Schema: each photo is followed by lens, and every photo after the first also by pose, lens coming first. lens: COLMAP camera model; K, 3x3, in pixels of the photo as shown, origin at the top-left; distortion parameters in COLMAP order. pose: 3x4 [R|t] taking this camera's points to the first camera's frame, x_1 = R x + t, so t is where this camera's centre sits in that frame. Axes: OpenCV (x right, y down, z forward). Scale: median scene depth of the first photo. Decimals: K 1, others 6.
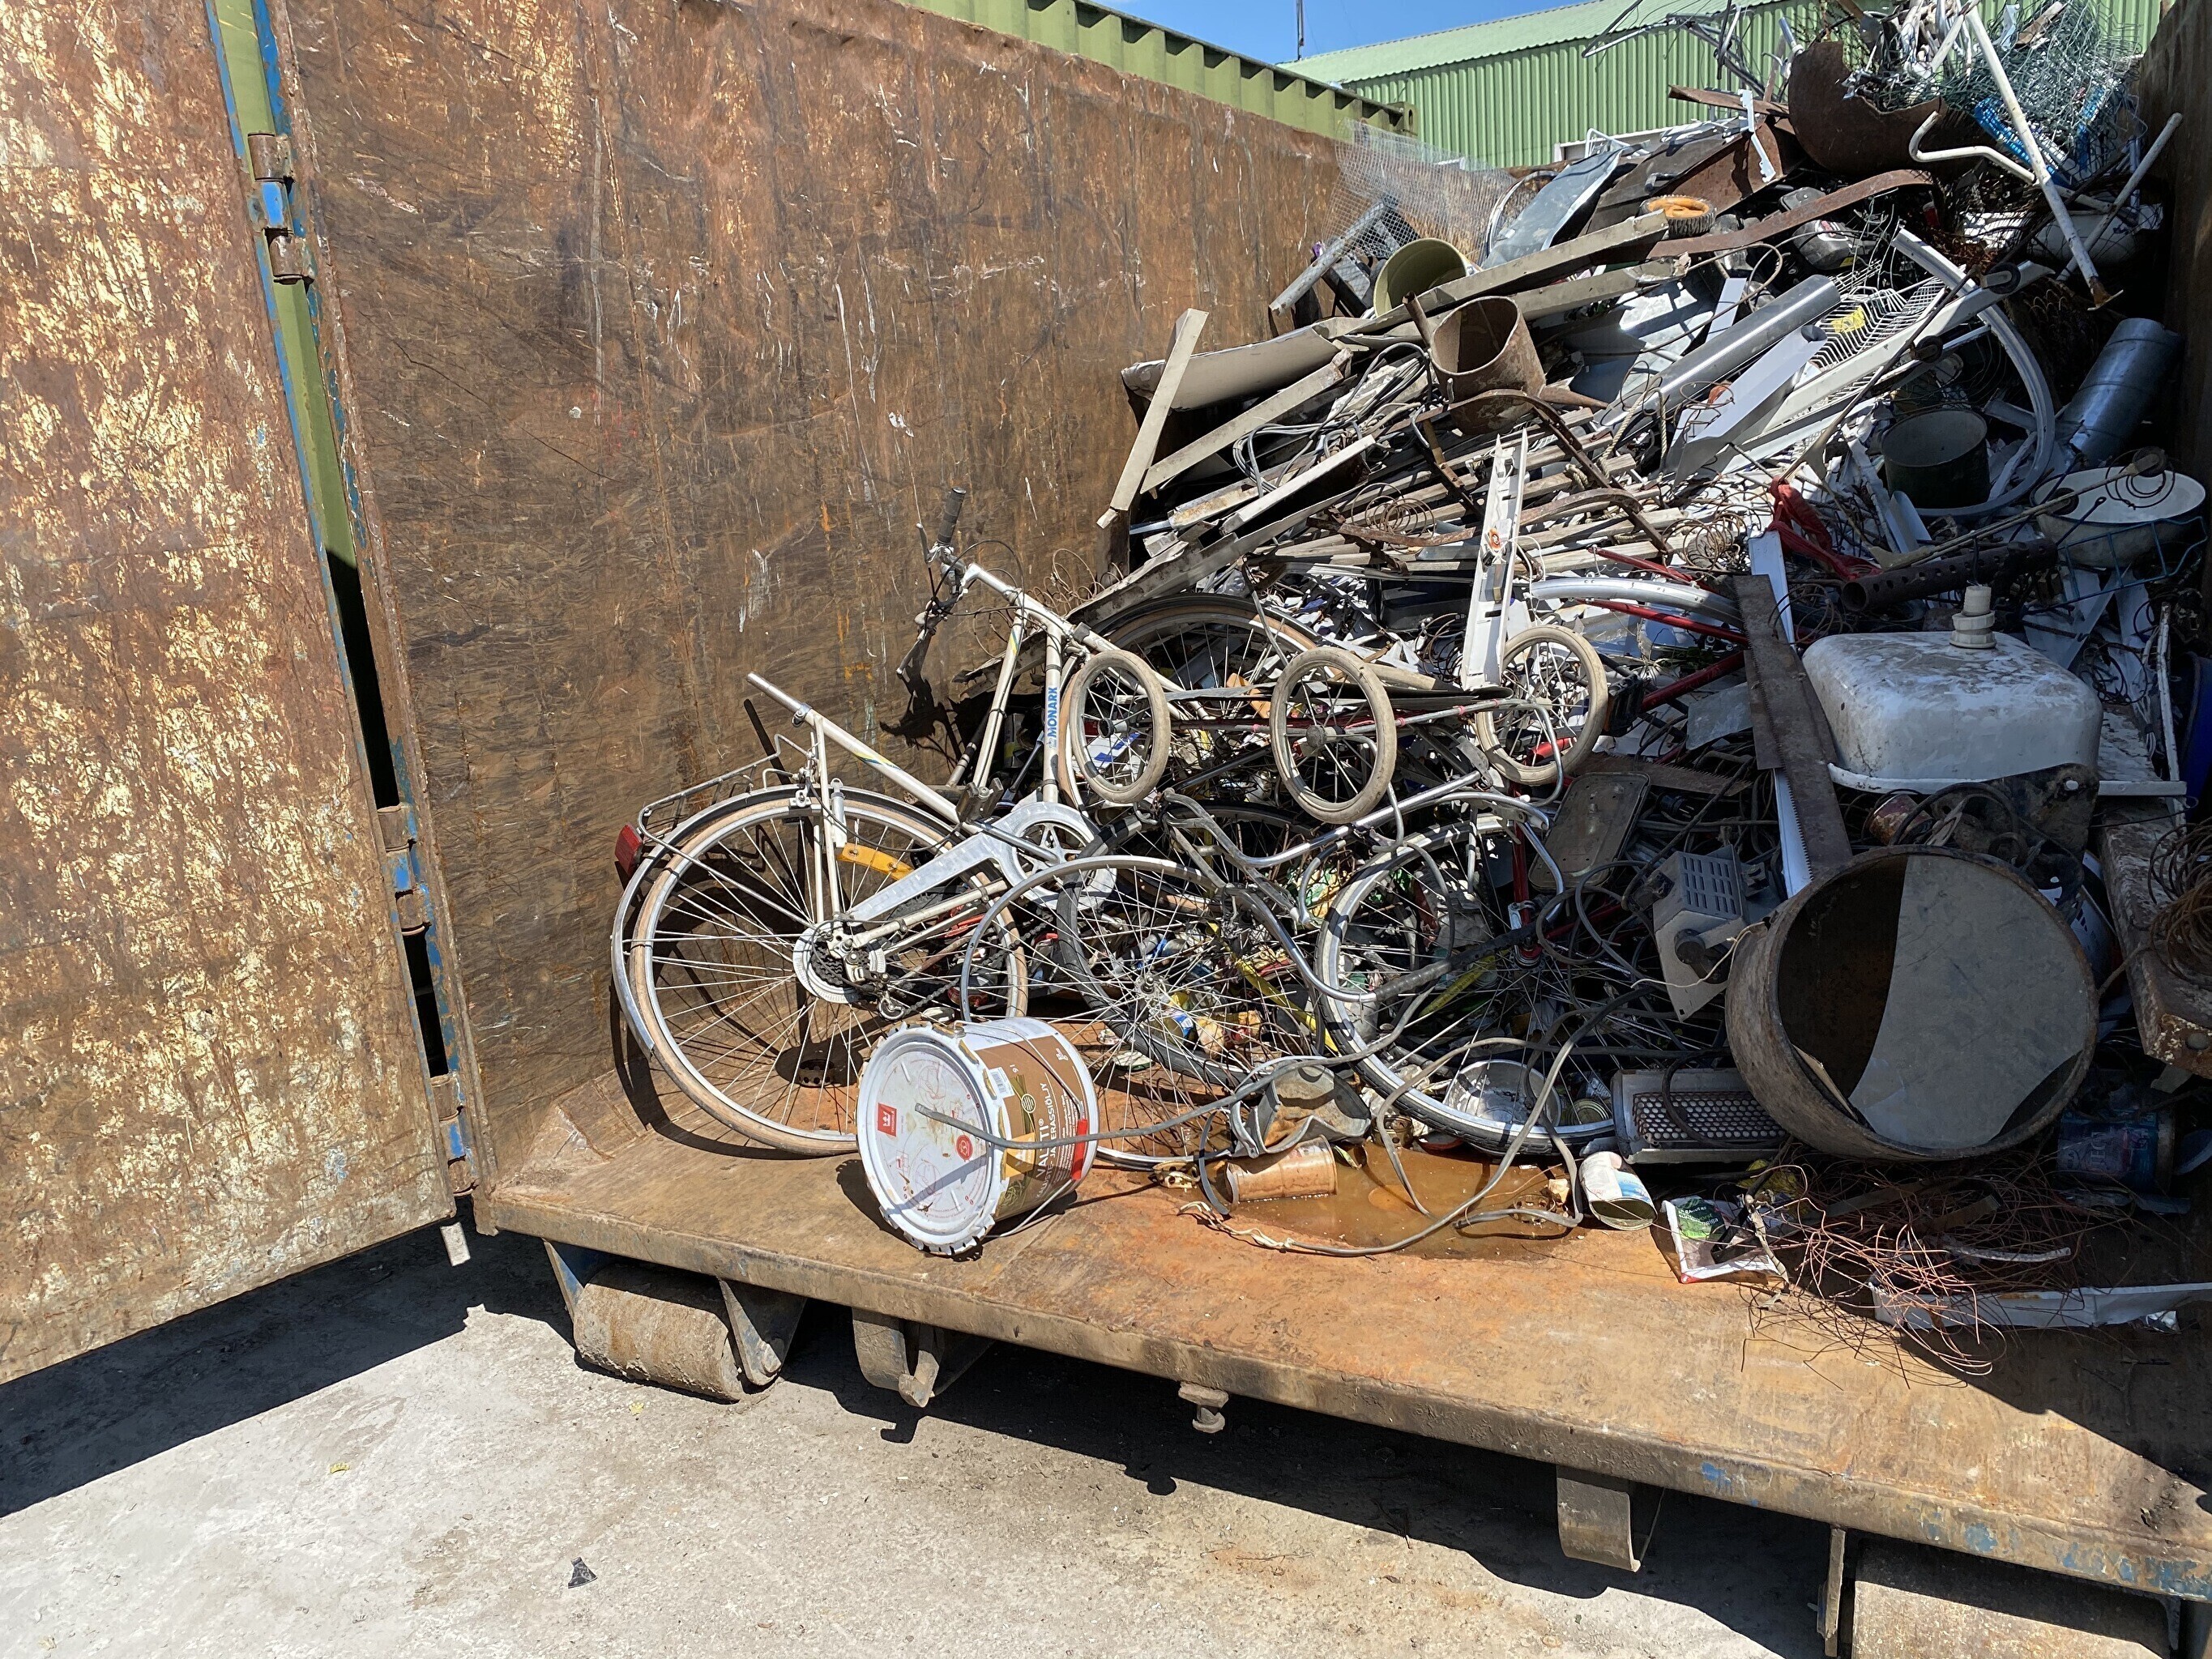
lens RADIAL K [[1709.1, 0, 1042.3], [0, 1709.1, 834.8], [0, 0, 1]] dist [0.044365, -0.037838]
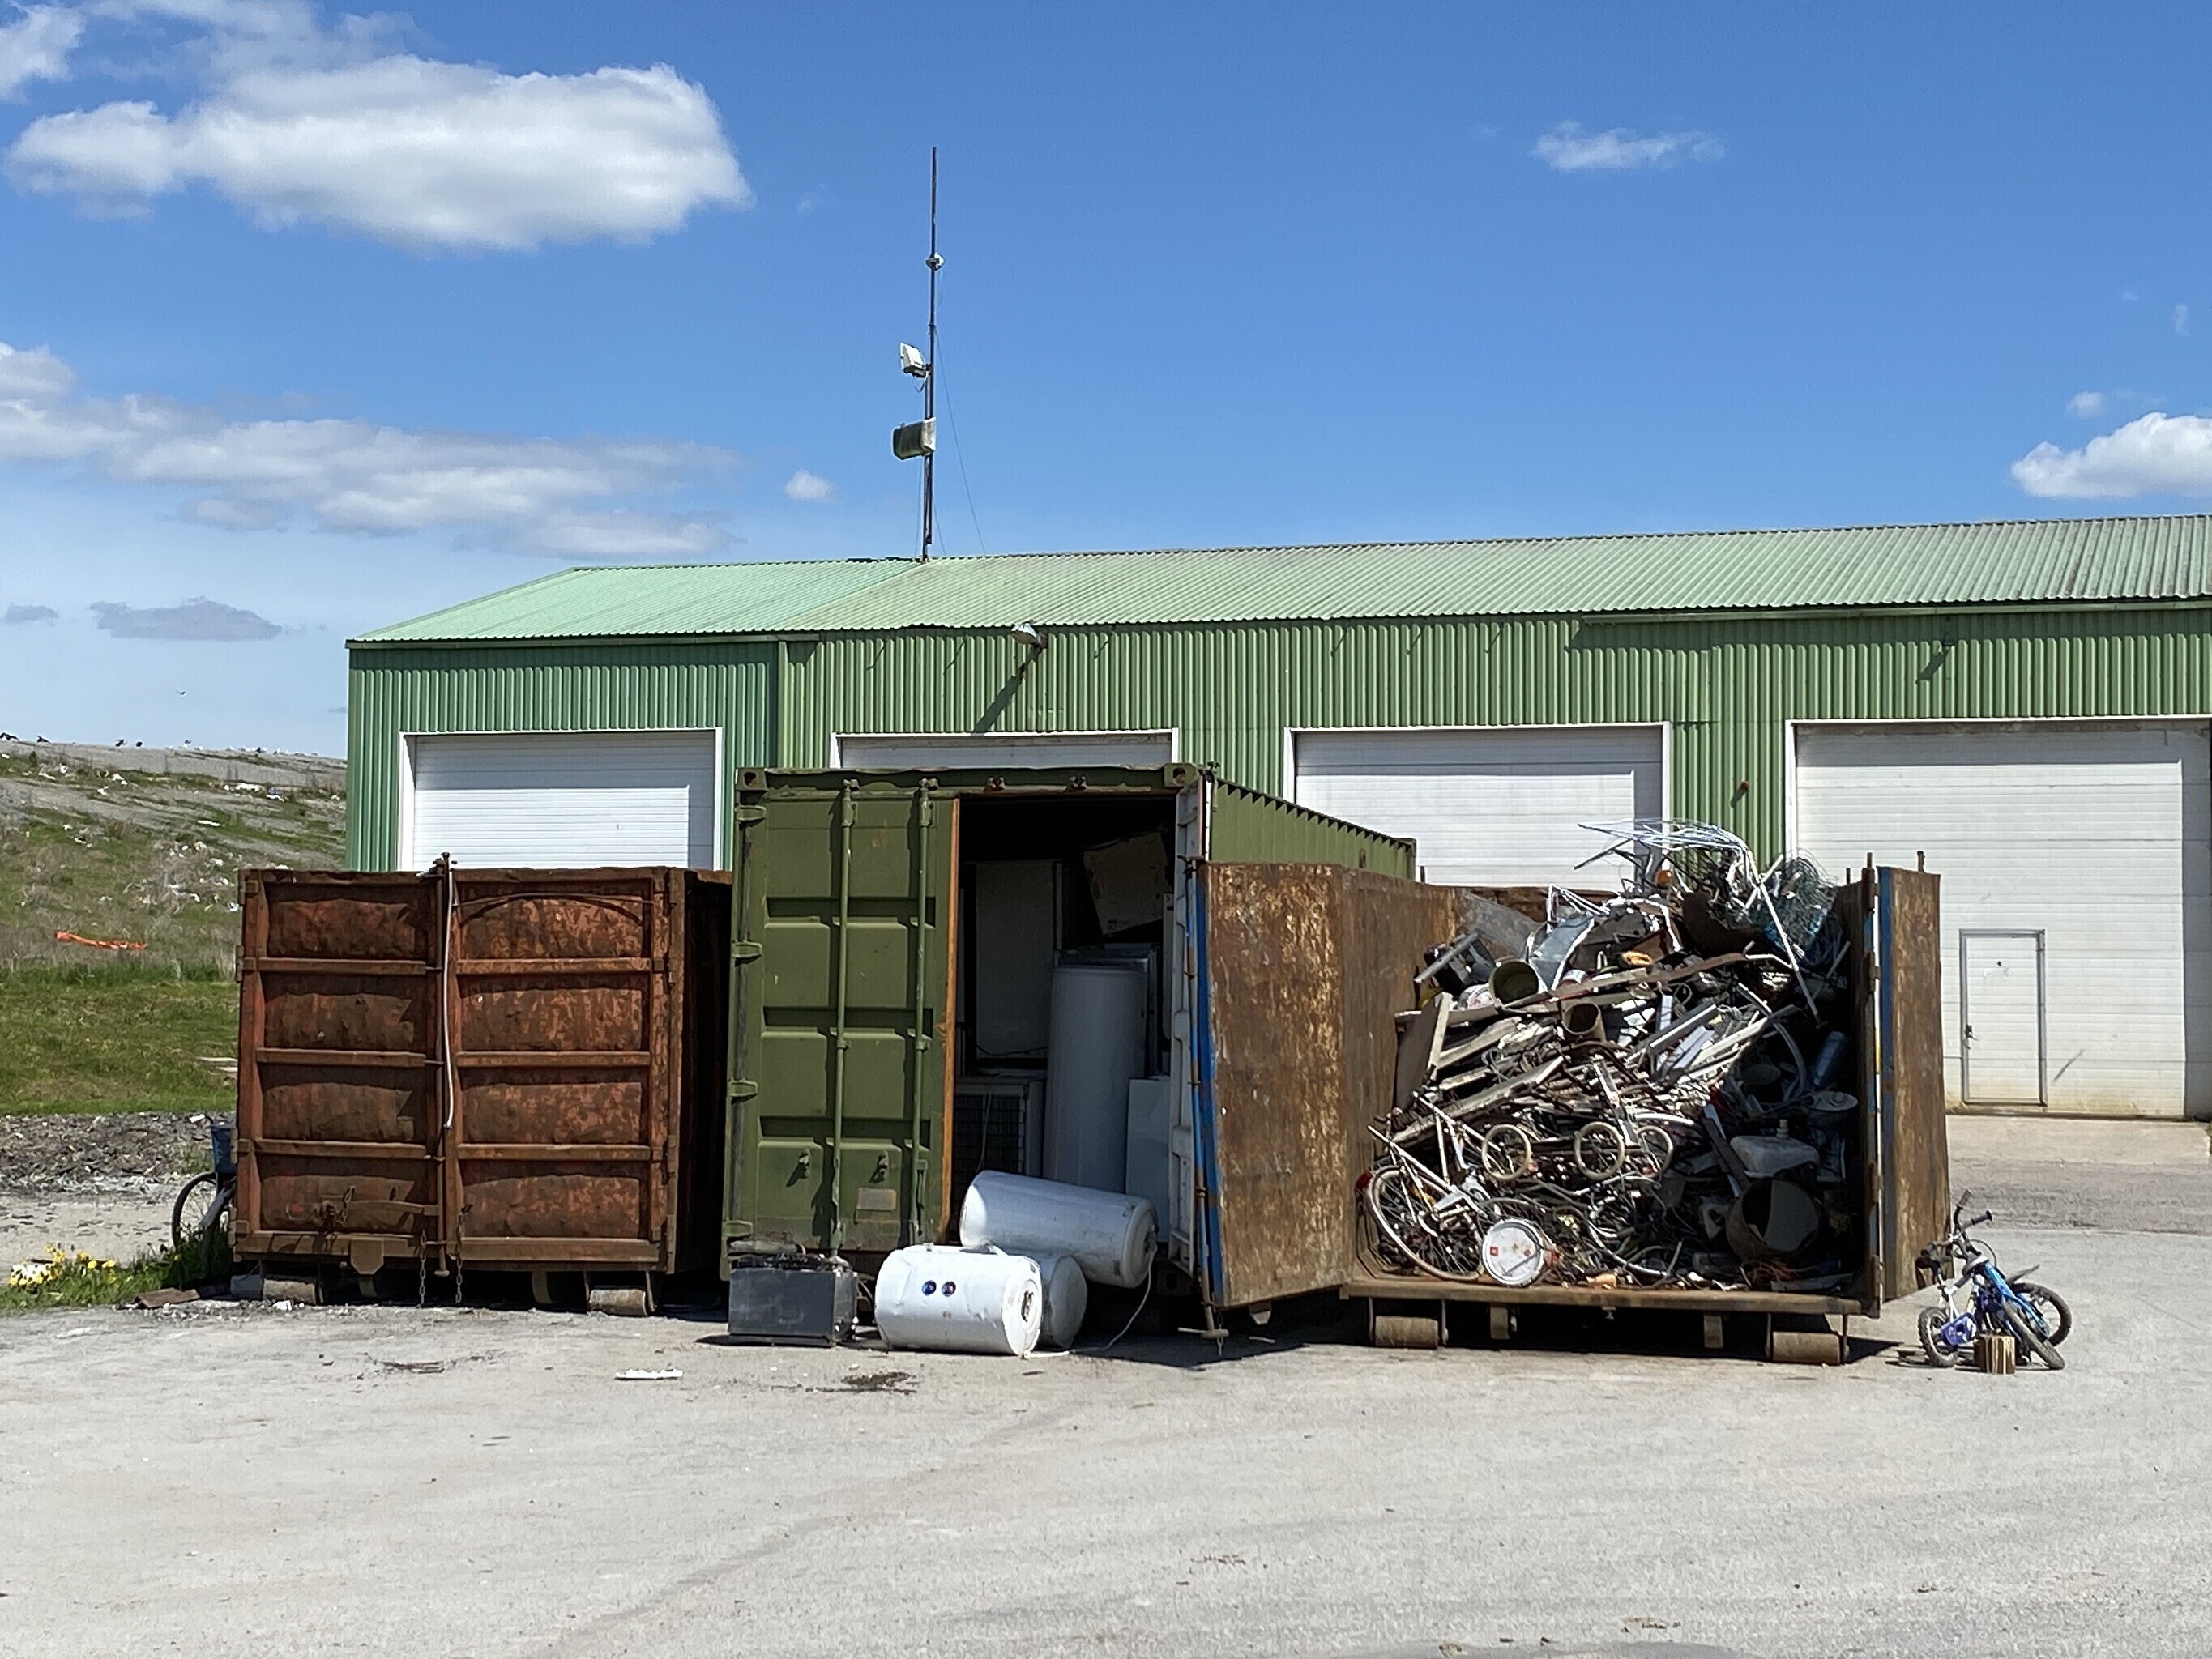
lens RADIAL K [[3342.7, 0, 1107.0], [0, 3342.7, 832.4], [0, 0, 1]] dist [0.173922, 0.000000]
pose [[0.953432, 0.088126, 0.288447, -1.653796], [-0.002075, 0.958256, -0.285904, 0.752553], [-0.301601, 0.271991, 0.913815, -2.958463]]
